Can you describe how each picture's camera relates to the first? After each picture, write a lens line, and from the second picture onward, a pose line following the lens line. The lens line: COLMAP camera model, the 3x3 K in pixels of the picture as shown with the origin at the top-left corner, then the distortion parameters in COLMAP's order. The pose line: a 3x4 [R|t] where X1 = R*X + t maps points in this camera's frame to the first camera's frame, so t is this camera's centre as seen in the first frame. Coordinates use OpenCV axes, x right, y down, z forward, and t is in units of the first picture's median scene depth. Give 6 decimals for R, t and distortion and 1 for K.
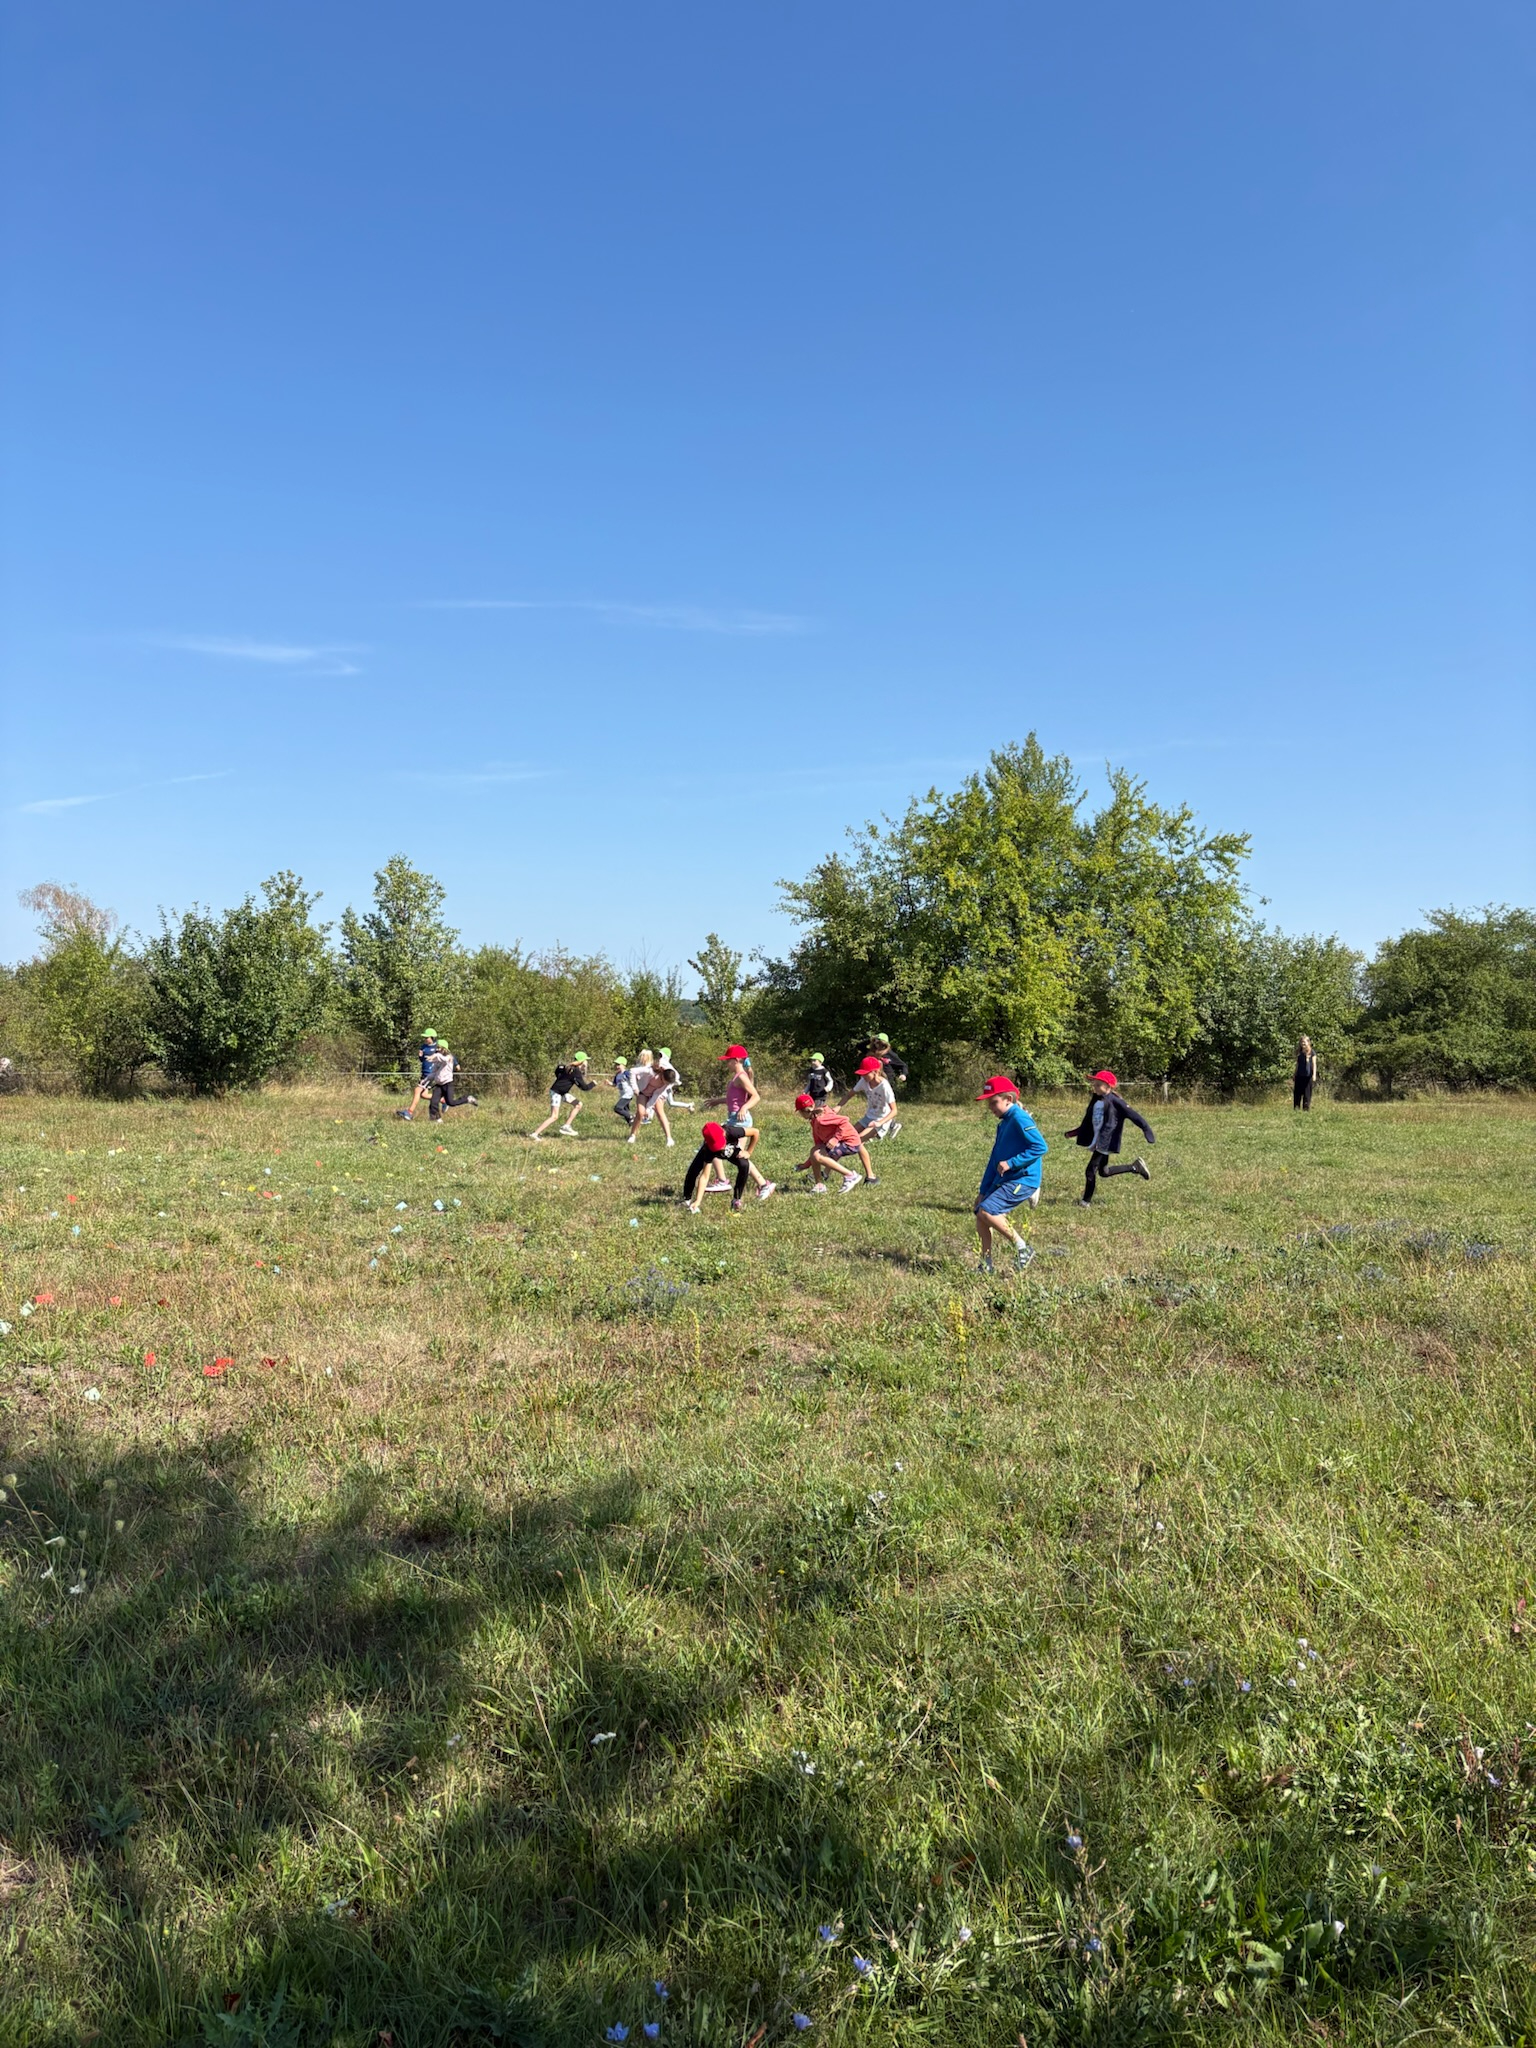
lens RADIAL K [[1536.1, 0, 763.6], [0, 1536.1, 1066.0], [0, 0, 1]] dist [0.053069, -0.066726]
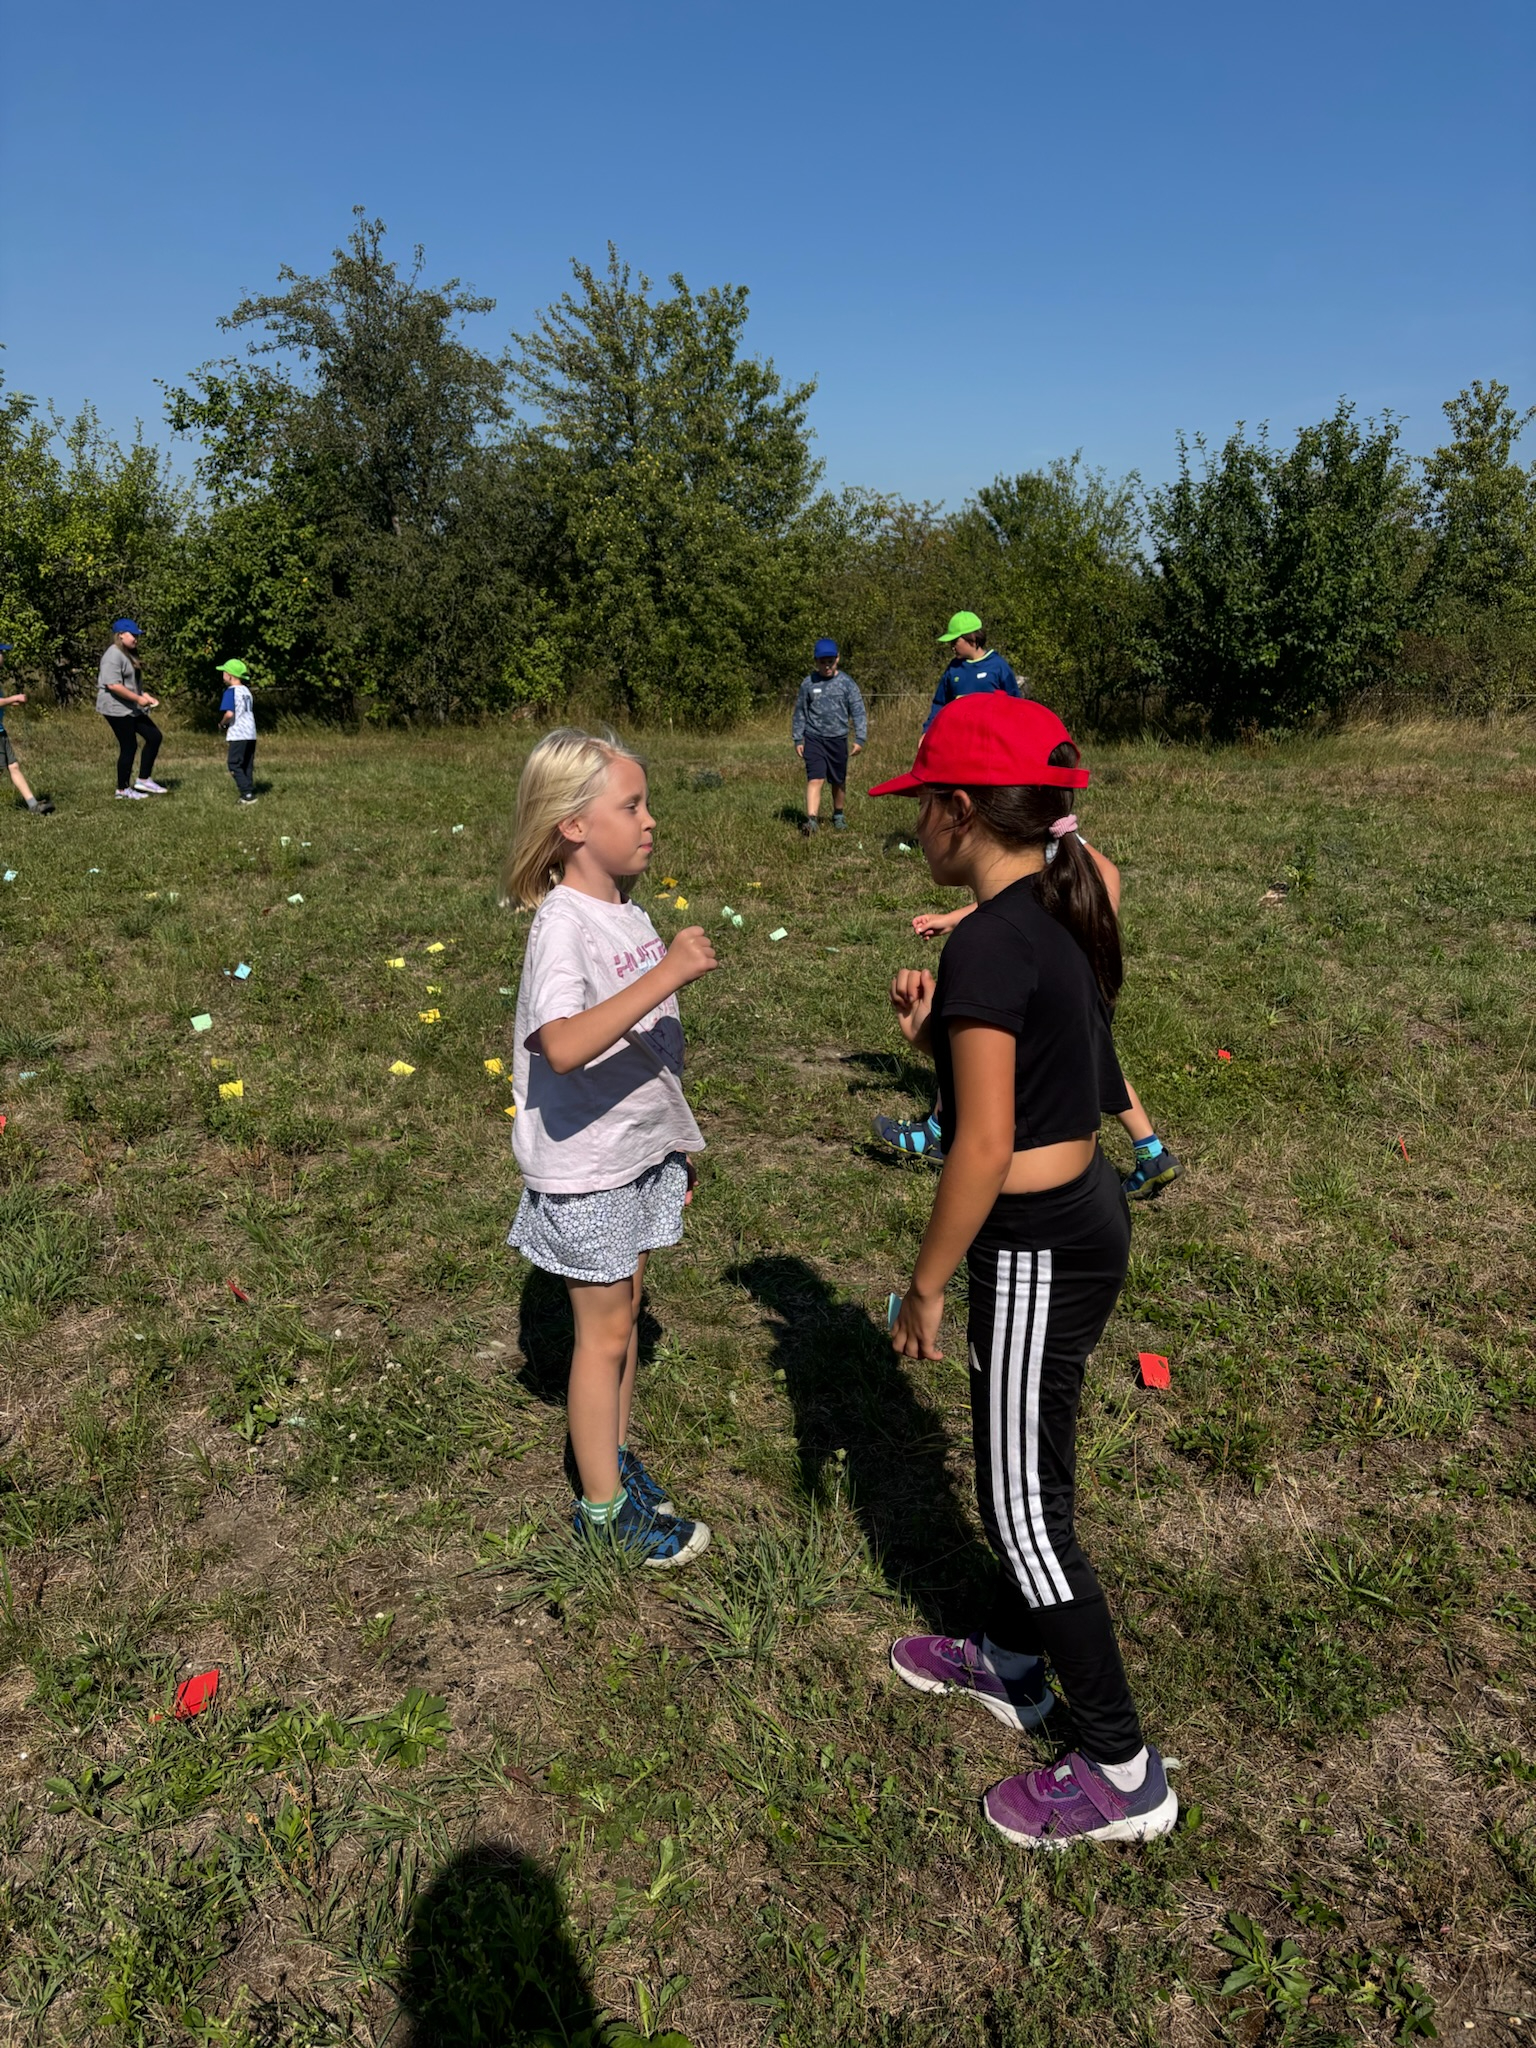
lens RADIAL K [[1537.7, 0, 782.9], [0, 1537.7, 1036.3], [0, 0, 1]] dist [0.044102, -0.045795]
pose [[0.711805, 0.162719, -0.683269, -0.022432], [0.000022, 0.972789, 0.231691, -0.006530], [0.702377, -0.164934, 0.692433, 0.278340]]
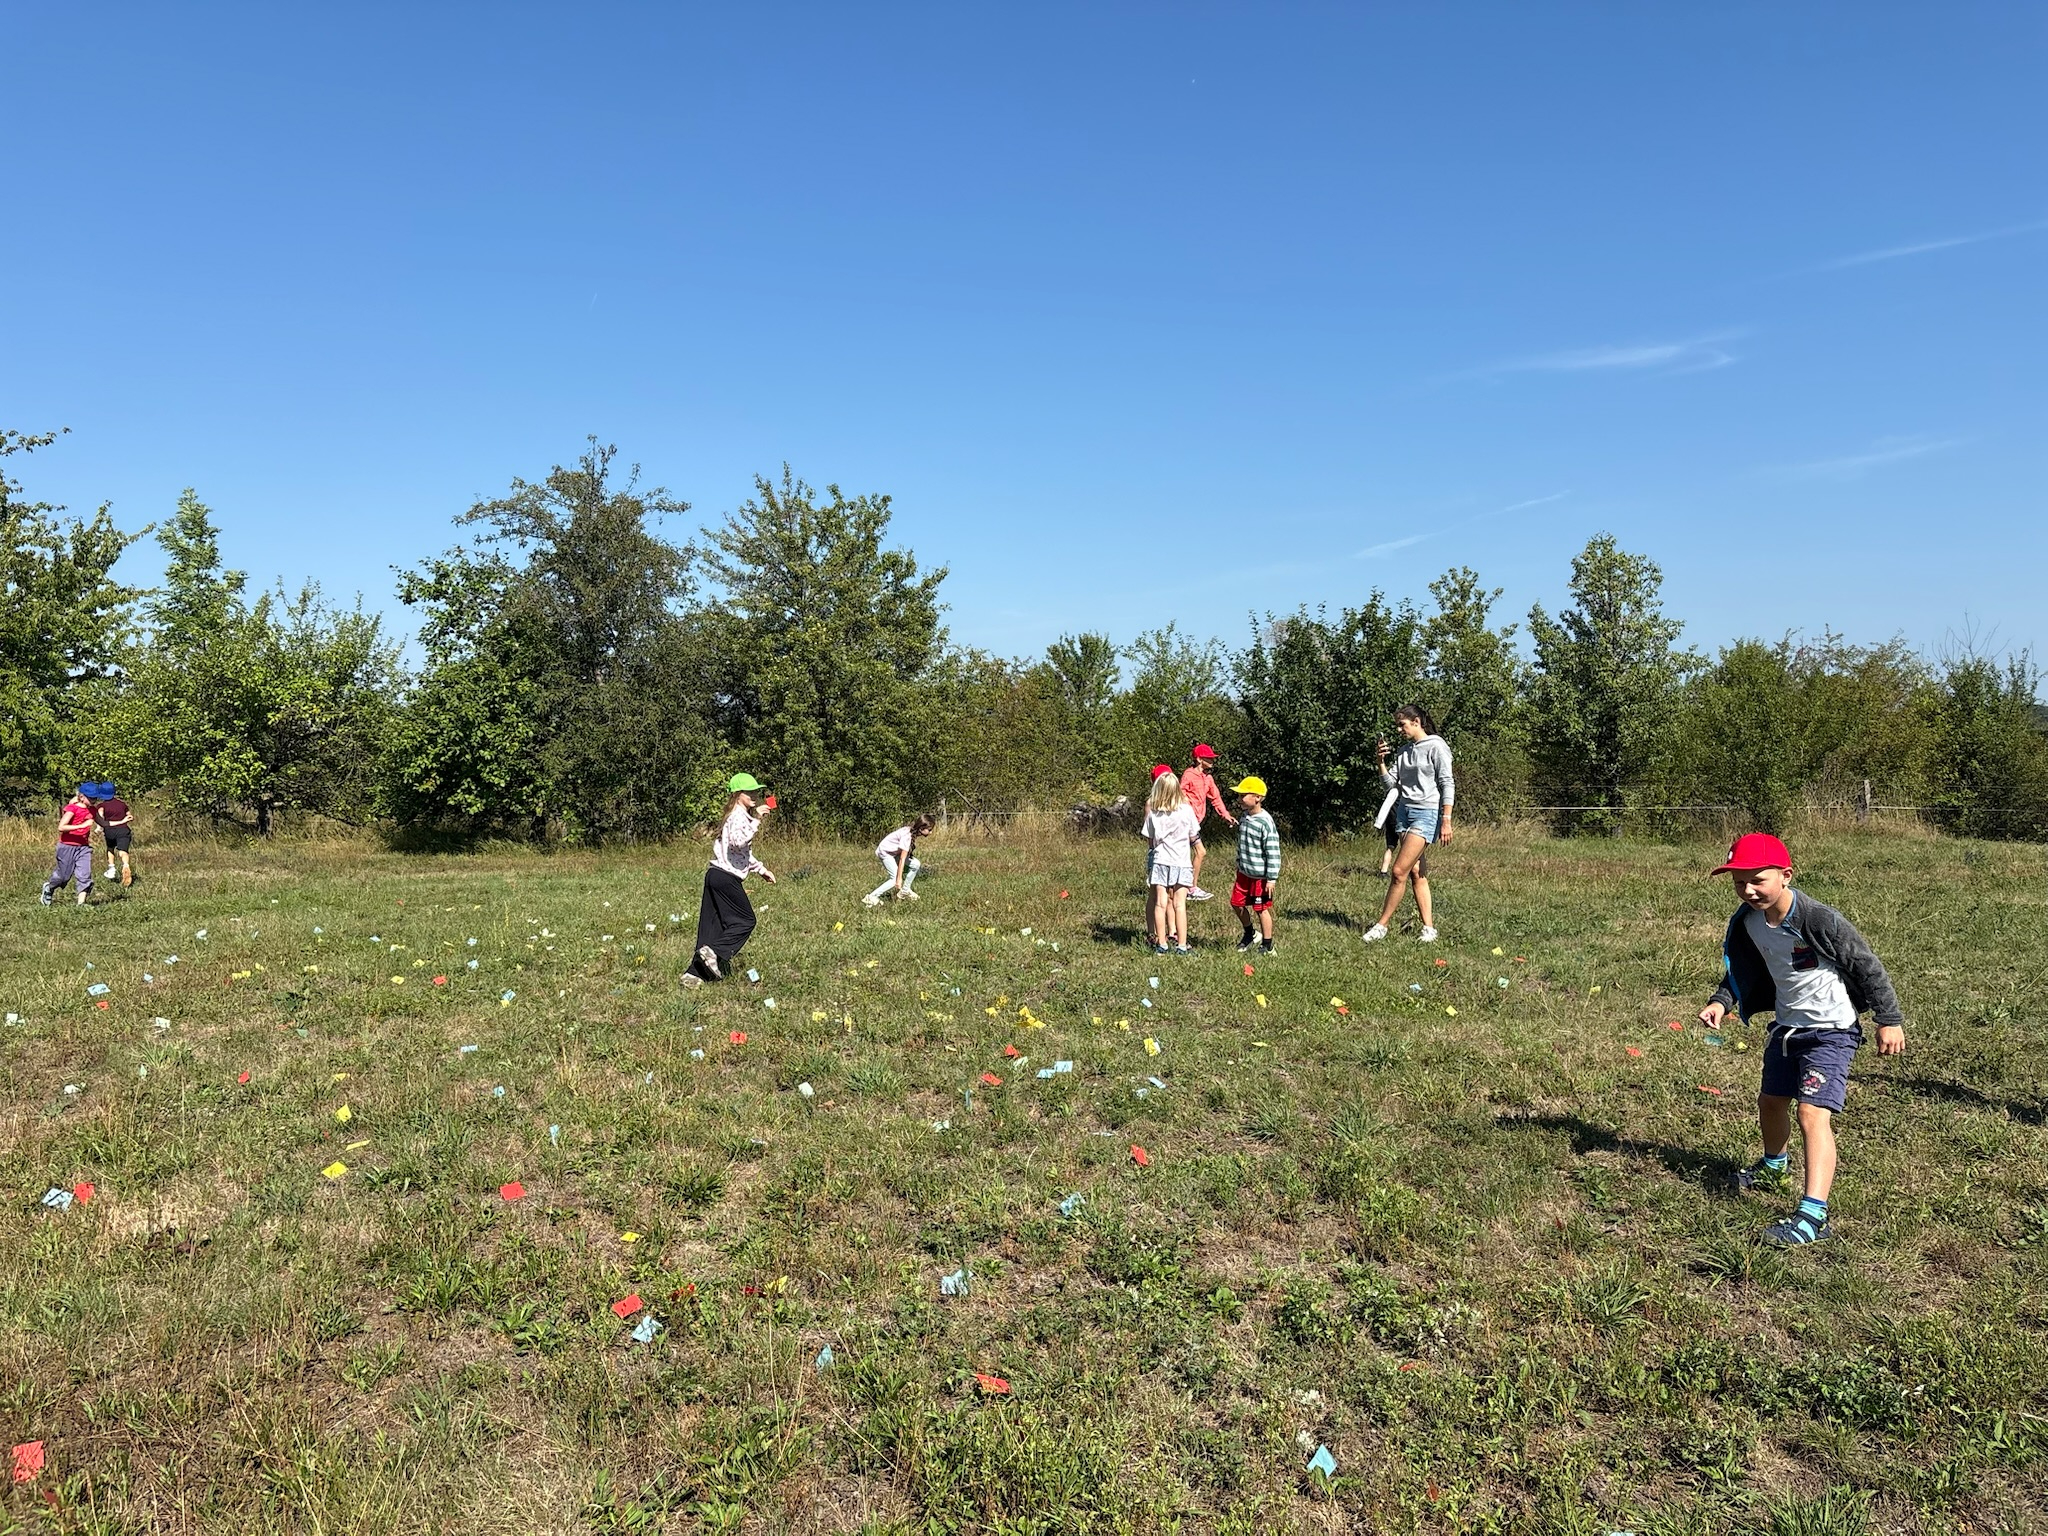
lens RADIAL K [[1536.1, 0, 1014.4], [0, 1536.1, 768.2], [0, 0, 1]] dist [0.053069, -0.066726]
pose [[0.797717, -0.023148, -0.602587, 0.001927], [0.013210, 0.999694, -0.020916, -0.002412], [0.602887, 0.008725, 0.797779, 0.182249]]
